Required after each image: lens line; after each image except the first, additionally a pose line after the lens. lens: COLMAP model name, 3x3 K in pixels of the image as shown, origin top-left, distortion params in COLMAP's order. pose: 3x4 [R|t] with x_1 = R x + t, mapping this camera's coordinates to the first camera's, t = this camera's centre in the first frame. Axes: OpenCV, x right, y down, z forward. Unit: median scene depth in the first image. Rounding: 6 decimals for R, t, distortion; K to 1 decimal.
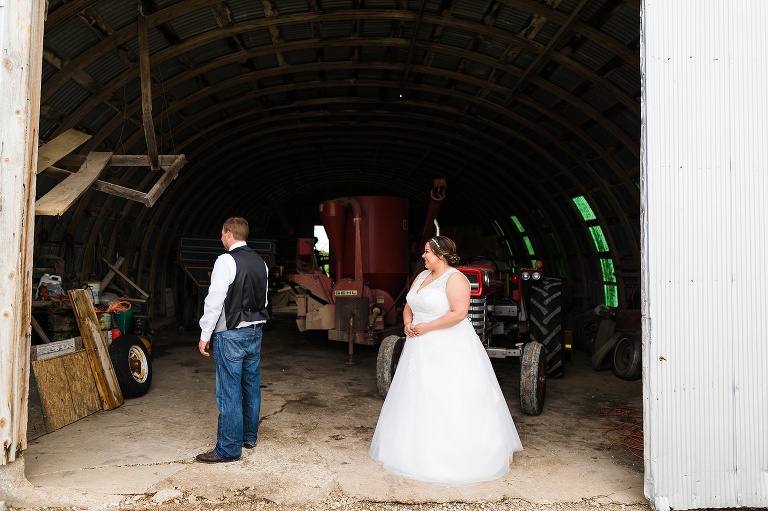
lens RADIAL K [[748.8, 0, 384.0], [0, 748.8, 255.5], [0, 0, 1]] dist [-0.008308, 0.001958]
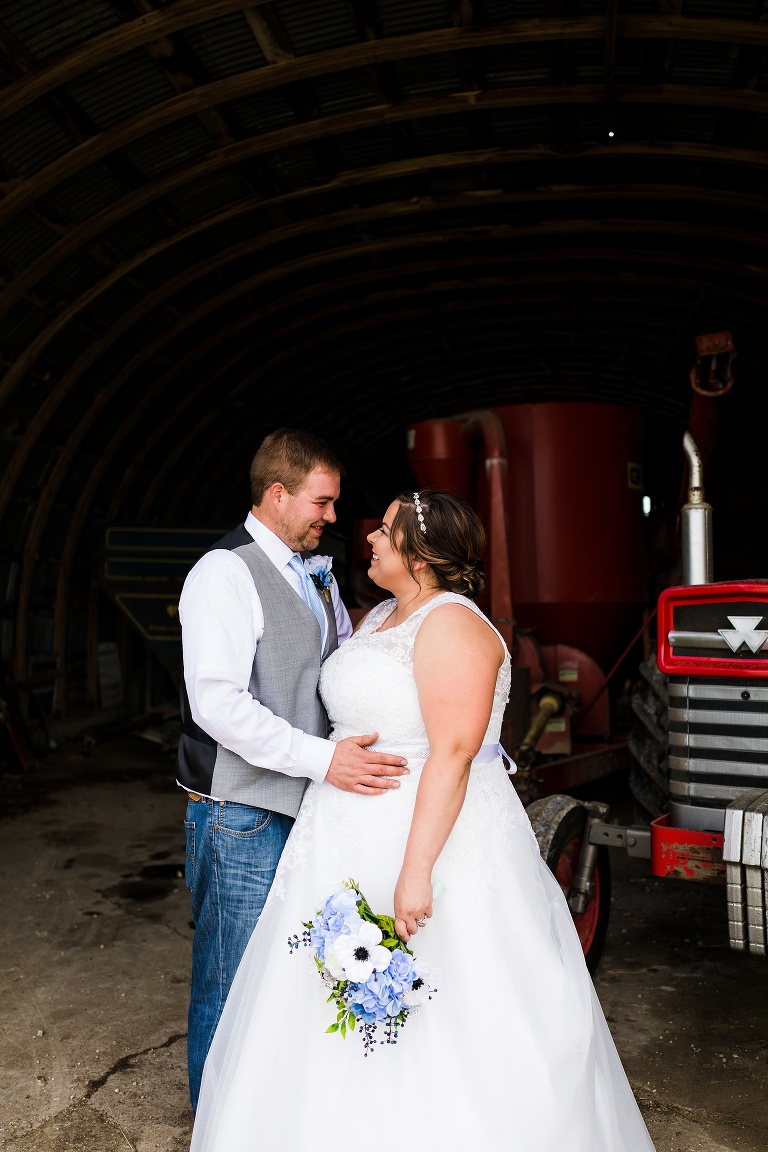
lens RADIAL K [[1123.1, 0, 414.3], [0, 1123.1, 584.8], [0, 0, 1]] dist [-0.008308, 0.001958]
pose [[0.969224, -0.018205, -0.245508, 0.062349], [0.020351, 0.999774, 0.006205, 0.009338], [0.245340, -0.011010, 0.969375, 0.433866]]
